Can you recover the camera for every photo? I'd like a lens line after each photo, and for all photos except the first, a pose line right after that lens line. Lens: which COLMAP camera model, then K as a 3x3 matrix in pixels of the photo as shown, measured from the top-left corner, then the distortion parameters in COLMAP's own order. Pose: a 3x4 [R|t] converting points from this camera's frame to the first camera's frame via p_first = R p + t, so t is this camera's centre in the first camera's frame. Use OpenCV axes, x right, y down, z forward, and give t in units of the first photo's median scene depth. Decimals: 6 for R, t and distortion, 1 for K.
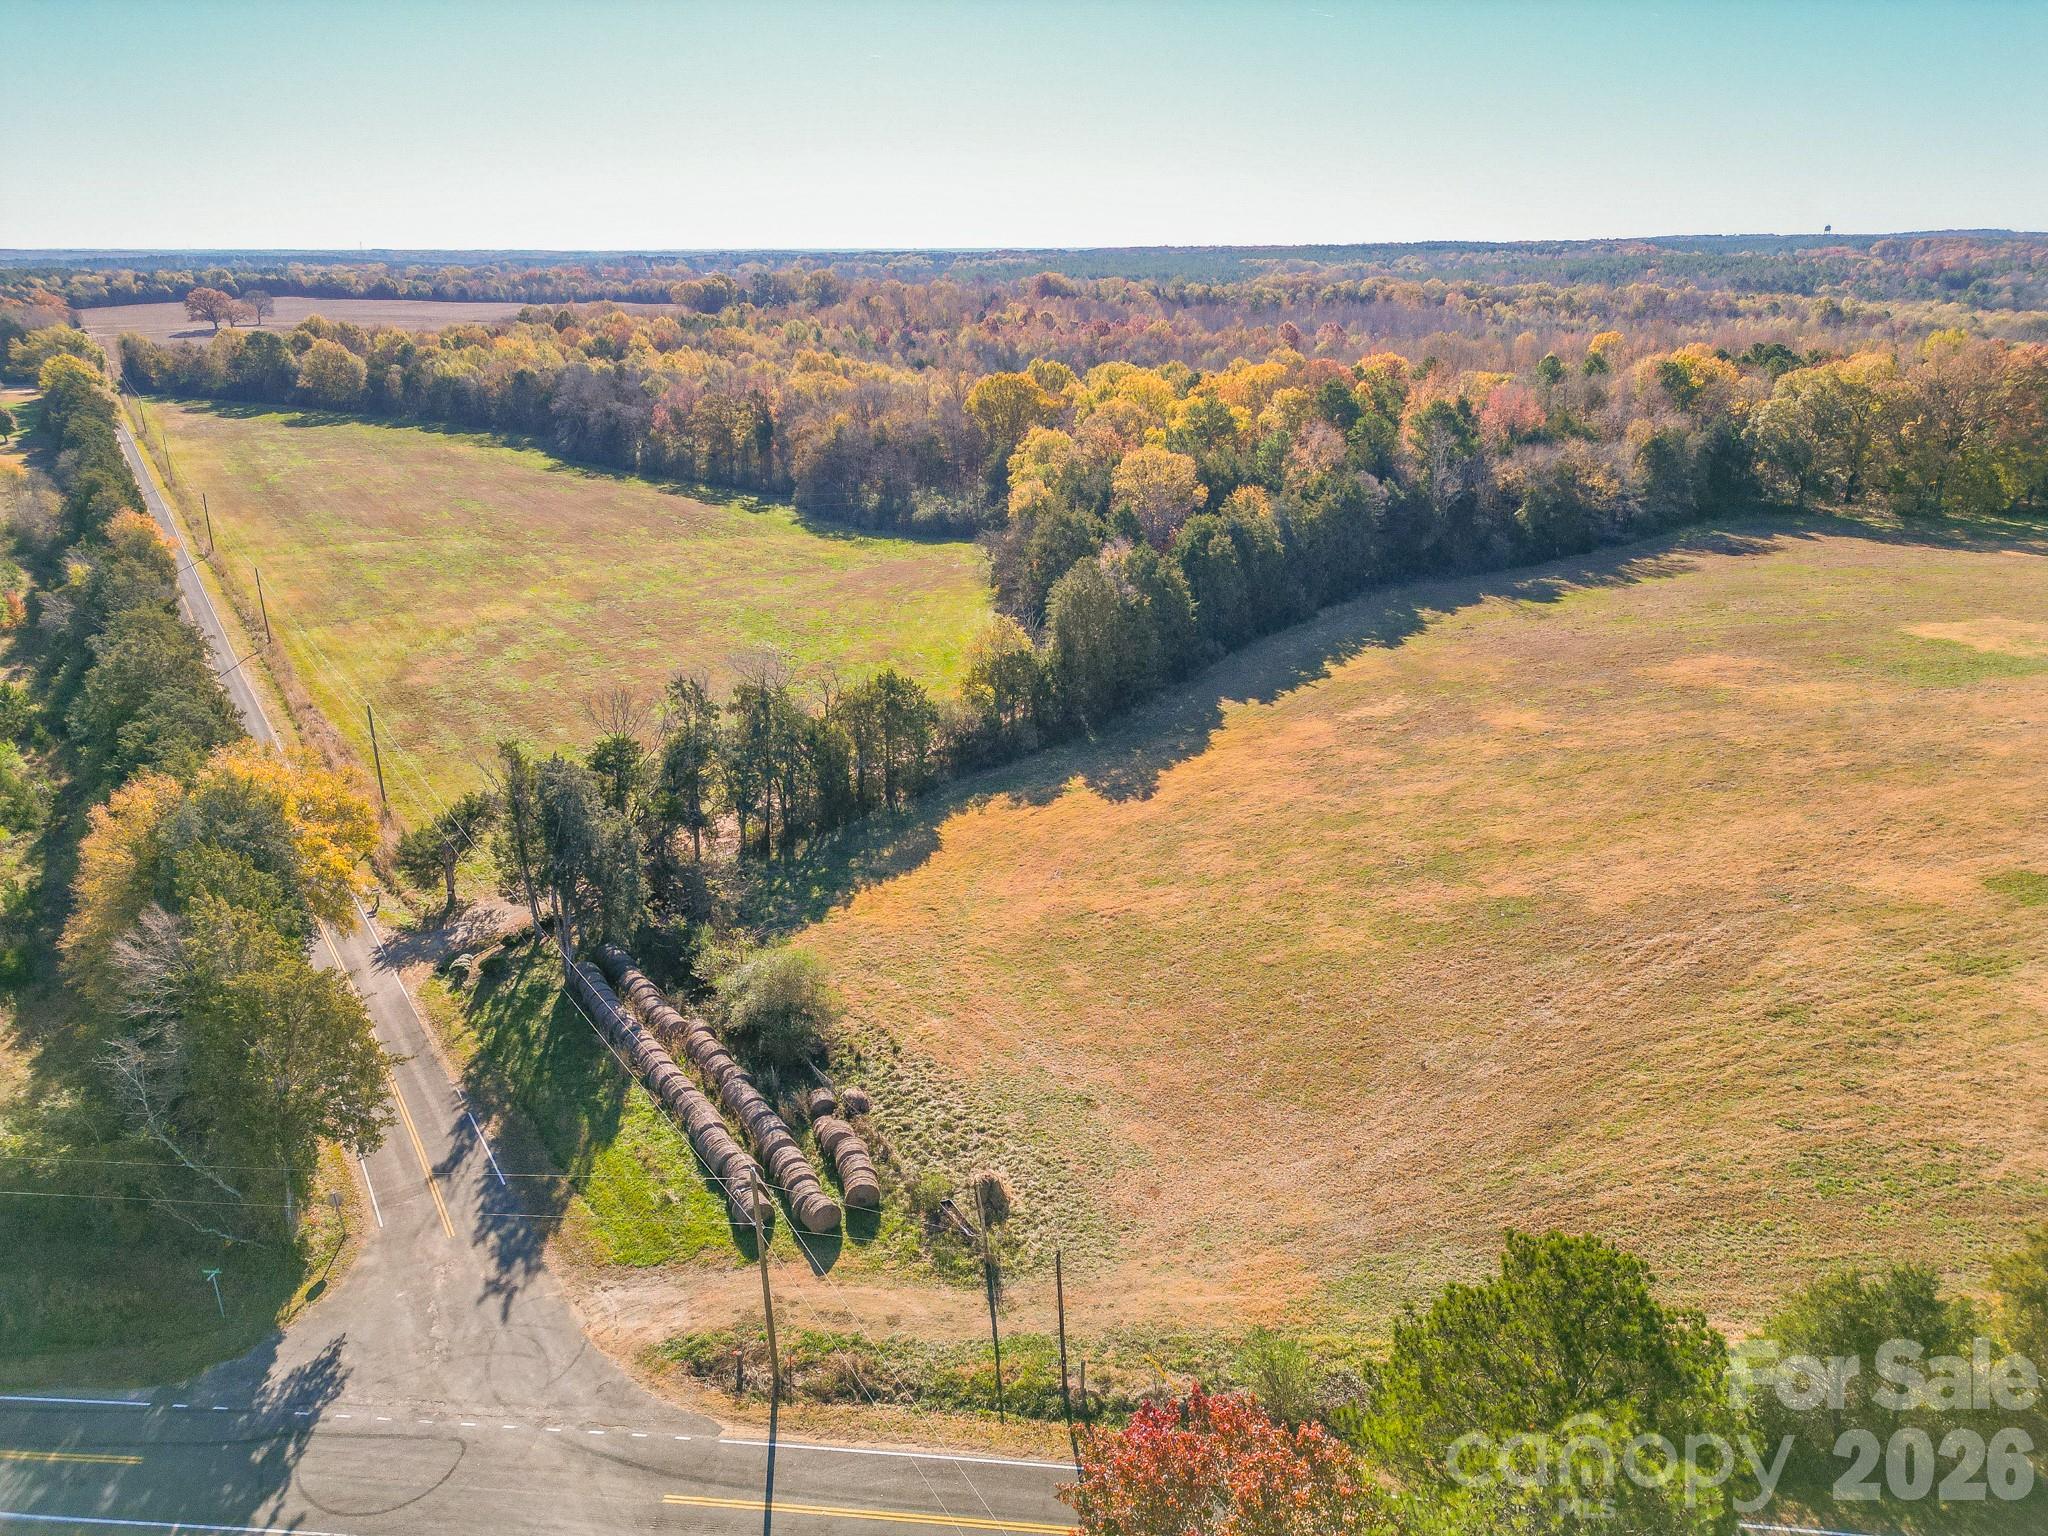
lens RADIAL K [[1430.7, 0, 1042.8], [0, 1430.7, 760.7], [0, 0, 1]] dist [0.062120, -0.044285]
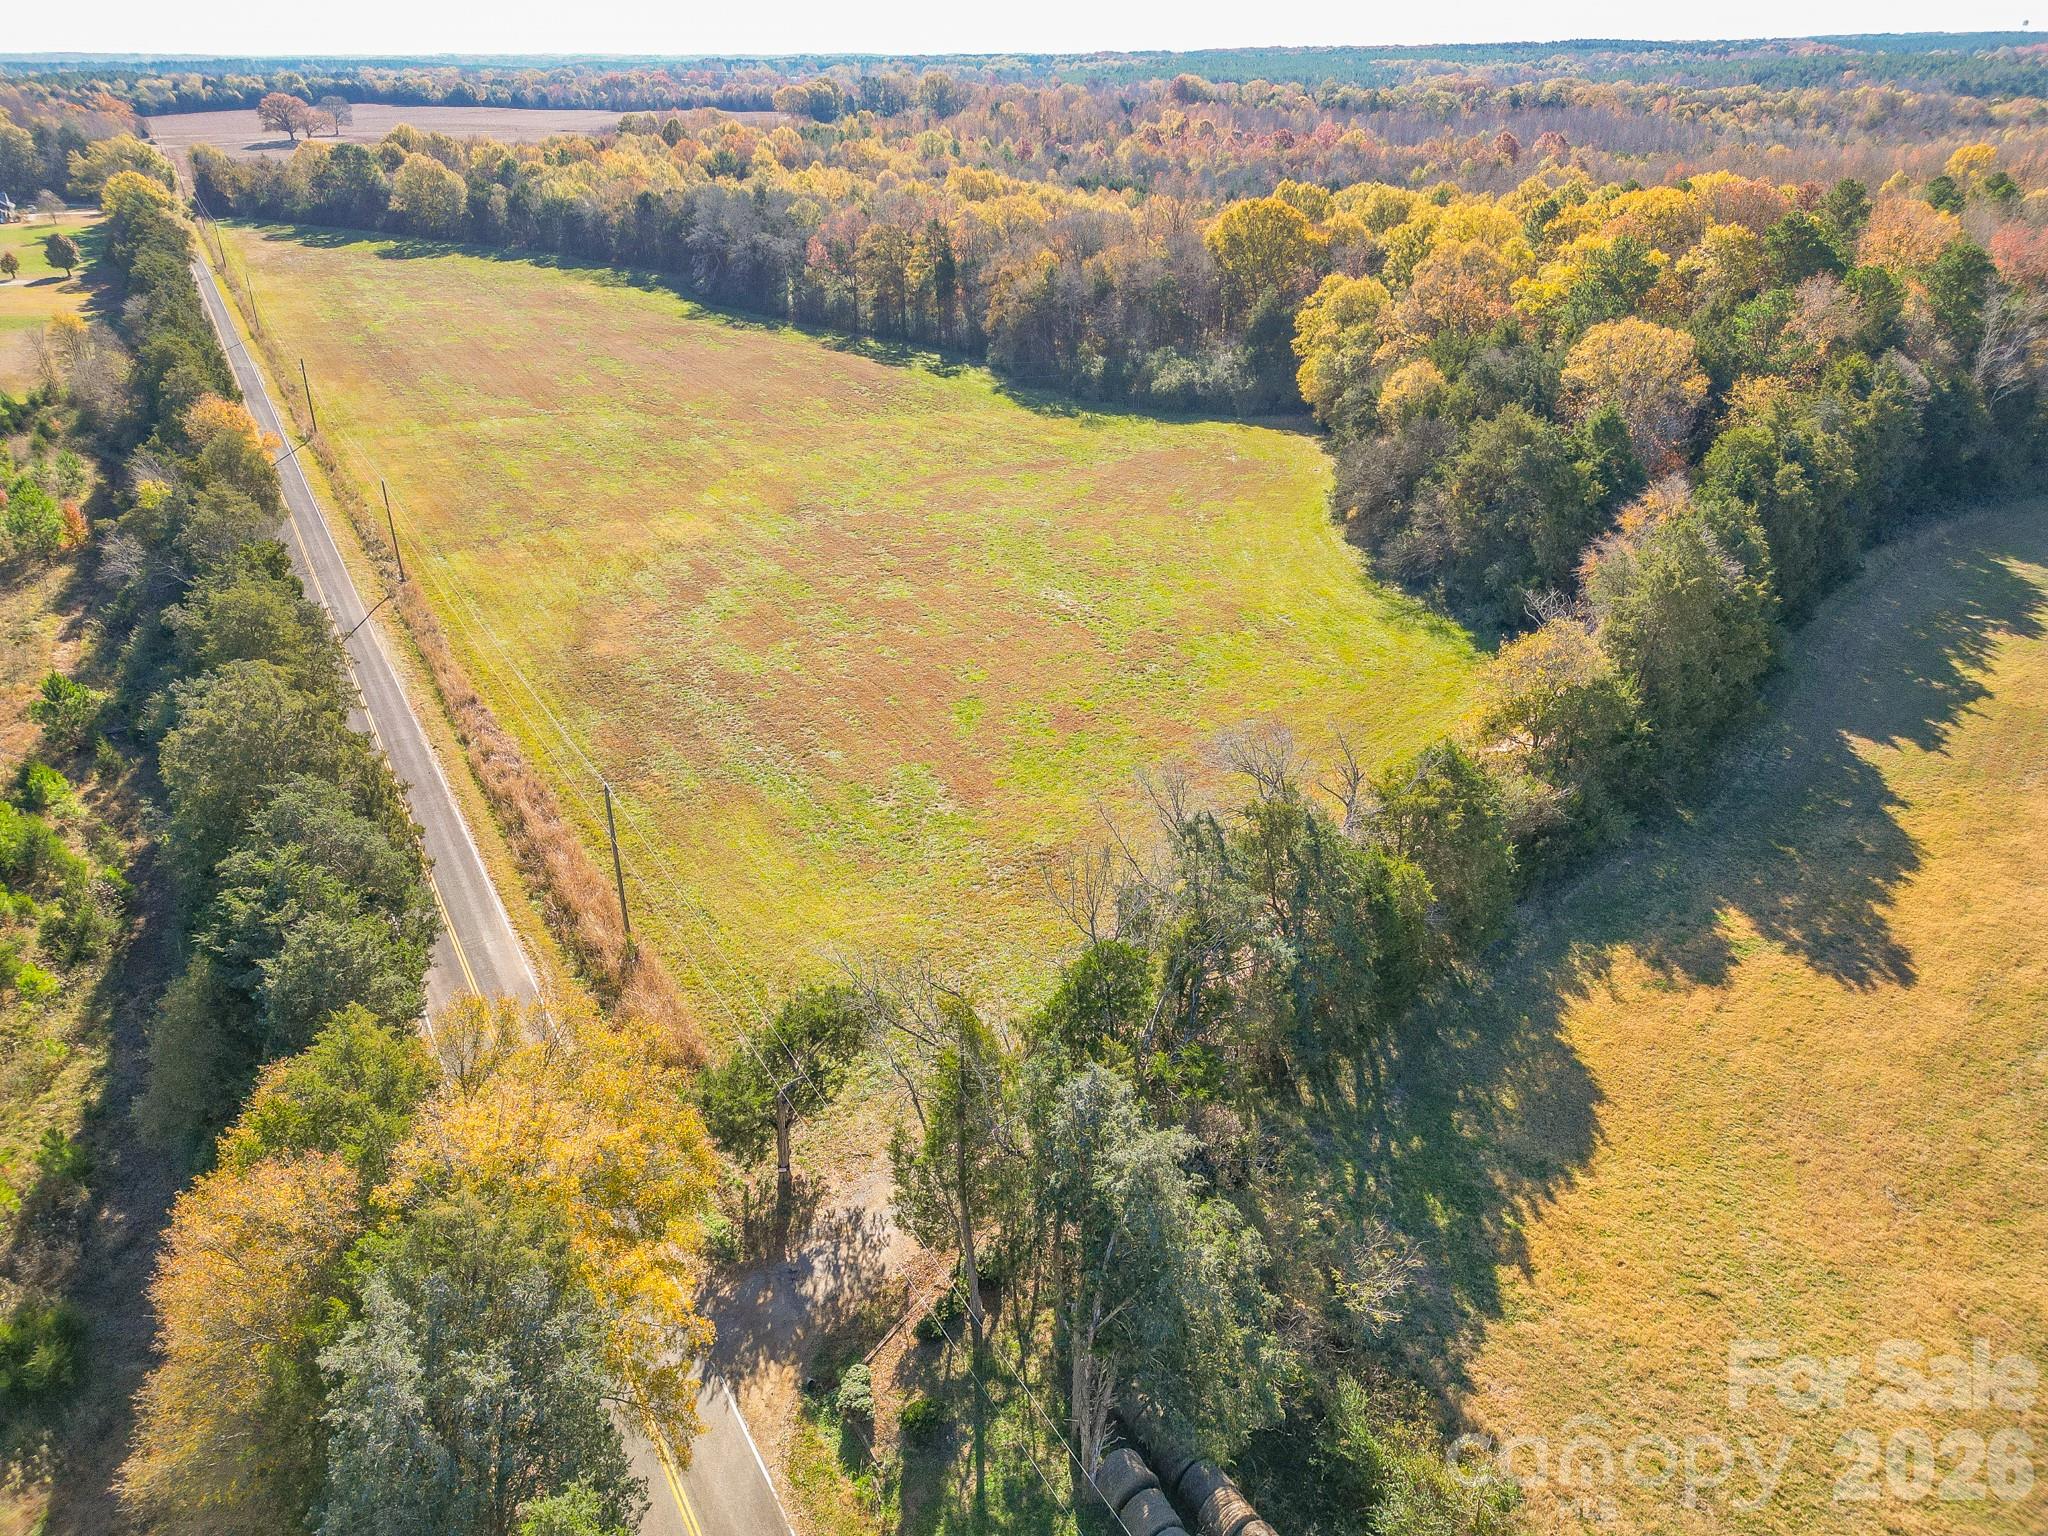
lens RADIAL K [[1430.7, 0, 1033.6], [0, 1430.7, 756.7], [0, 0, 1]] dist [0.062120, -0.044285]
pose [[0.998394, 0.024254, -0.051202, -0.100109], [-0.018397, 0.993549, 0.111898, -0.048615], [0.053586, -0.110776, 0.992400, 0.159365]]
